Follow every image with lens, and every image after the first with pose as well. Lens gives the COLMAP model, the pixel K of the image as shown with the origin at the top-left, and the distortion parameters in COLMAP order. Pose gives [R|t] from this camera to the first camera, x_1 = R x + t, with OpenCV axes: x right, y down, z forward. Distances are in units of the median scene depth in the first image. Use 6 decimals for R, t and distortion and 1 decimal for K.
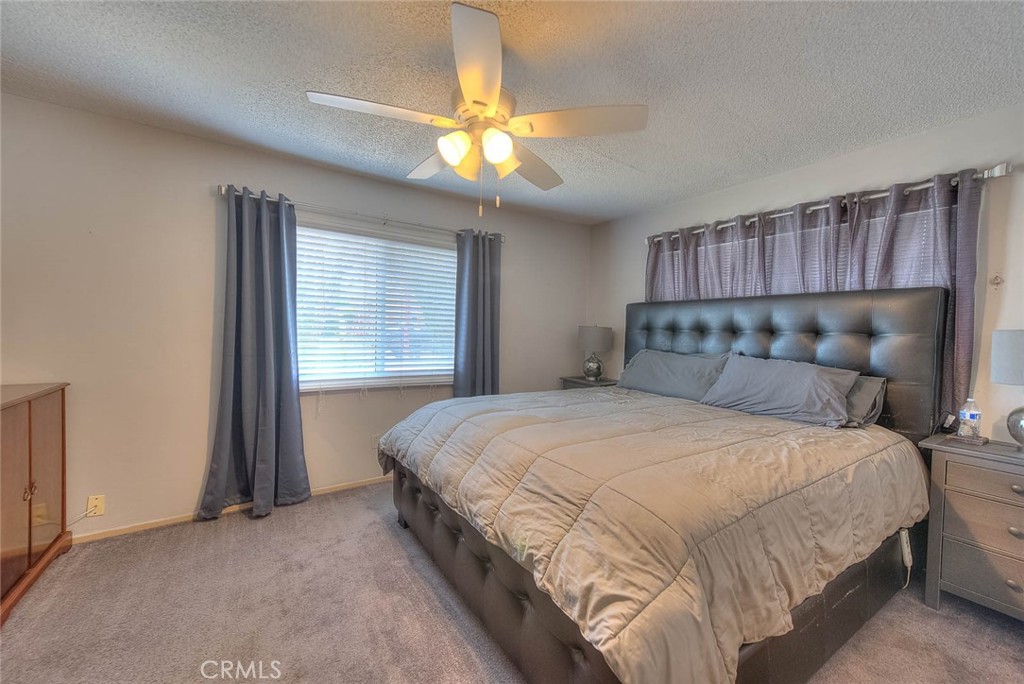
lens RADIAL K [[398.1, 0, 517.1], [0, 398.1, 339.4], [0, 0, 1]] dist [0.013644, -0.000034]
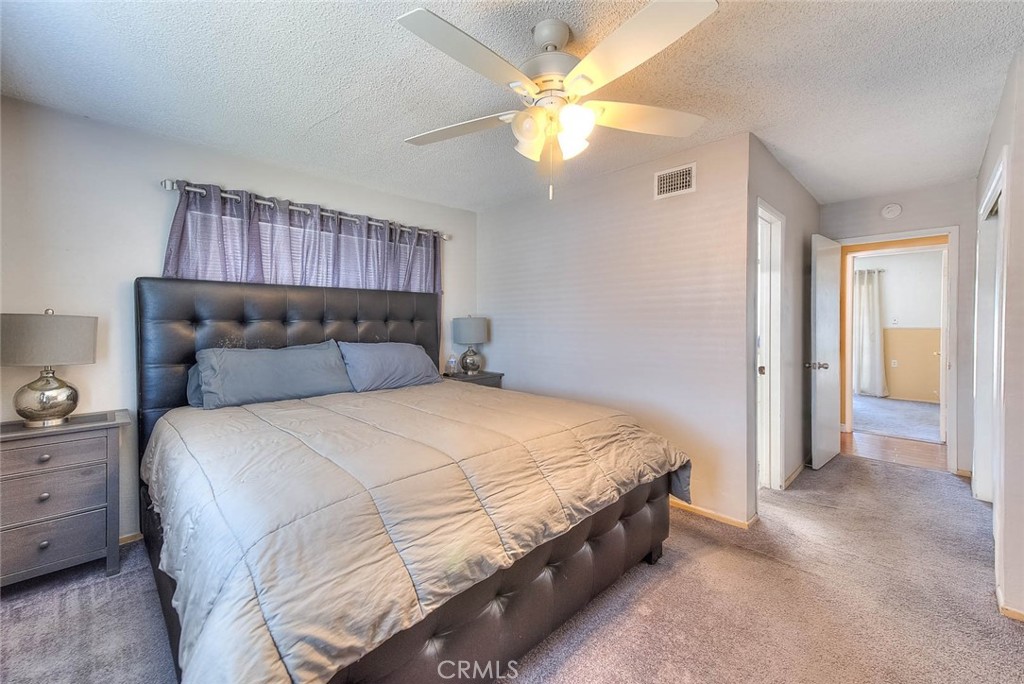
lens RADIAL K [[398.1, 0, 517.1], [0, 398.1, 339.4], [0, 0, 1]] dist [0.013644, -0.000034]
pose [[-0.184550, -0.064440, 0.980708, -0.566072], [0.023810, 0.997262, 0.070008, -0.033882], [-0.982535, 0.036270, -0.182510, 0.726192]]
